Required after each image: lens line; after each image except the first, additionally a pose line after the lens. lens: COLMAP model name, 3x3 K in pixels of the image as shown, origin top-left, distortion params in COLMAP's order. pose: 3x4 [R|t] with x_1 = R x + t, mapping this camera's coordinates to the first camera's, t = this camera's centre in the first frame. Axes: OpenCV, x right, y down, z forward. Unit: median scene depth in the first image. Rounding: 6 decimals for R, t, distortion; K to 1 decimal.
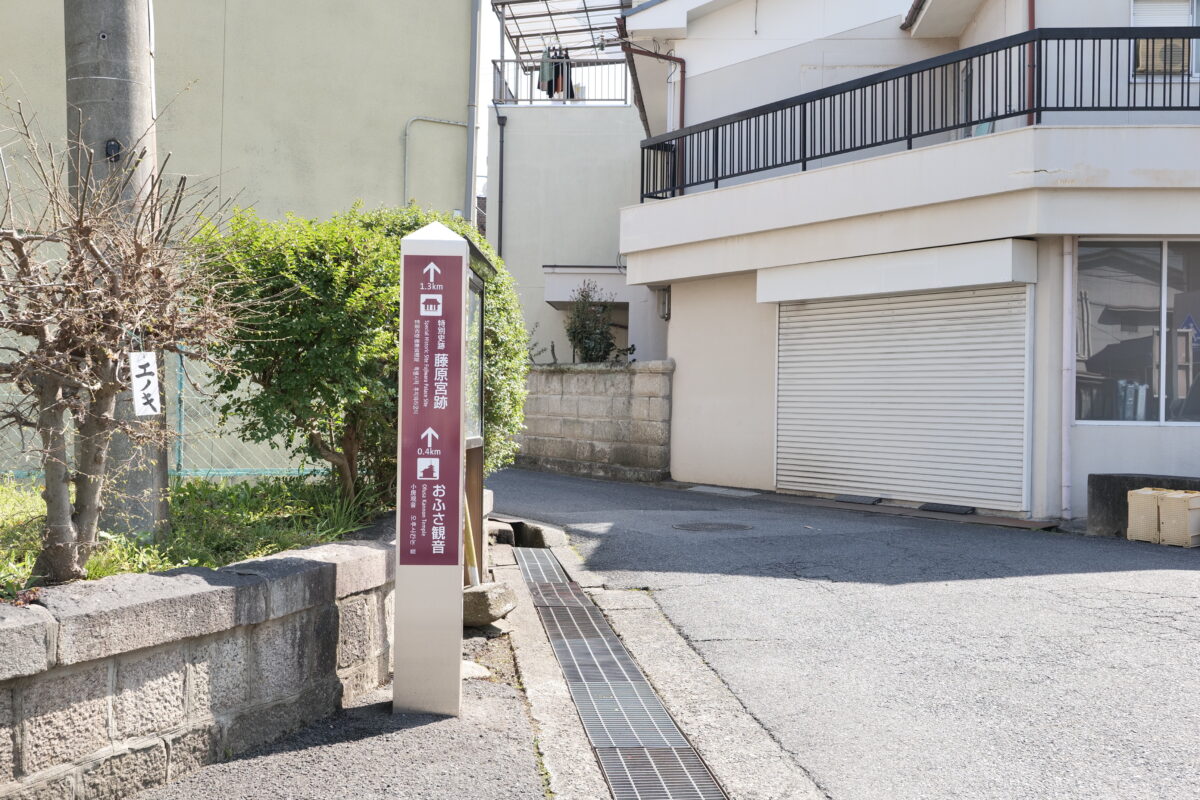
lens RADIAL K [[1330.2, 0, 598.1], [0, 1330.2, 399.4], [0, 0, 1]] dist [0.008796, 0.000000]
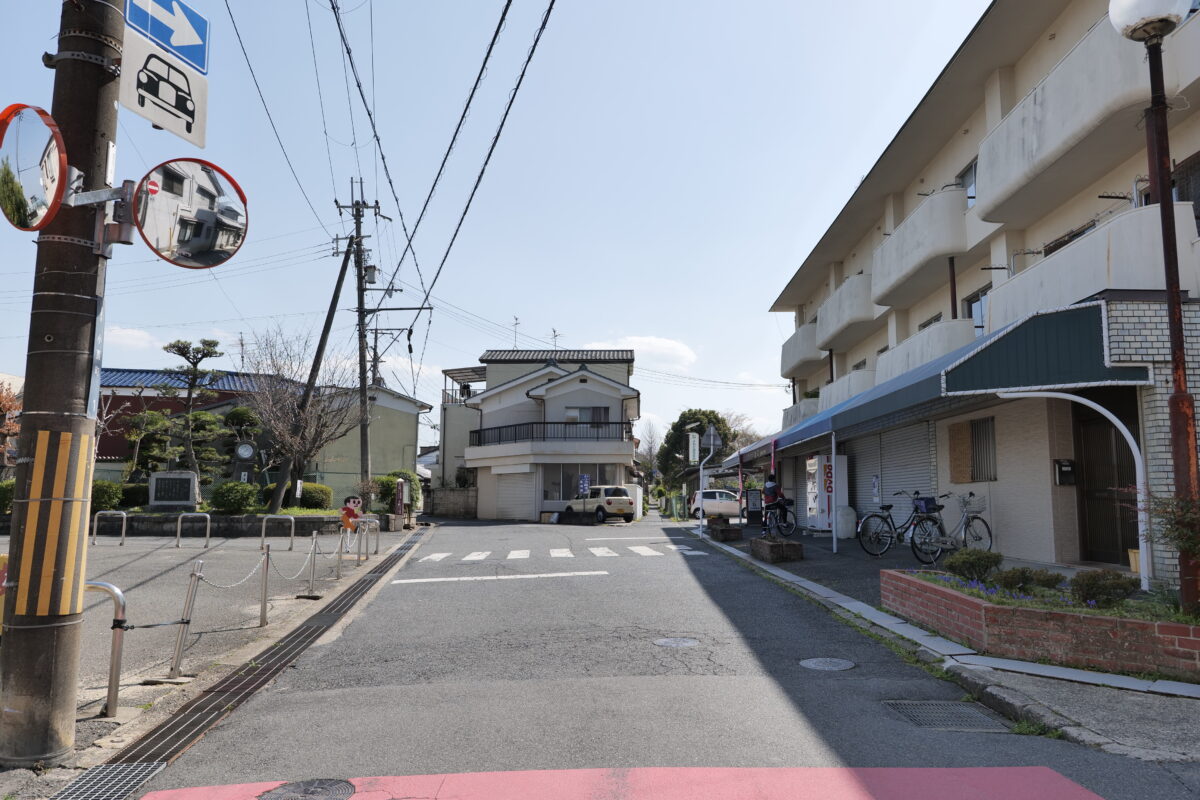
lens RADIAL K [[816.0, 0, 603.3], [0, 816.0, 402.6], [0, 0, 1]] dist [-0.000116, -0.000006]
pose [[0.998162, -0.004249, 0.060461, 0.348031], [0.011141, 0.993404, -0.114121, 0.001693], [-0.059577, 0.114585, 0.991625, -1.759865]]
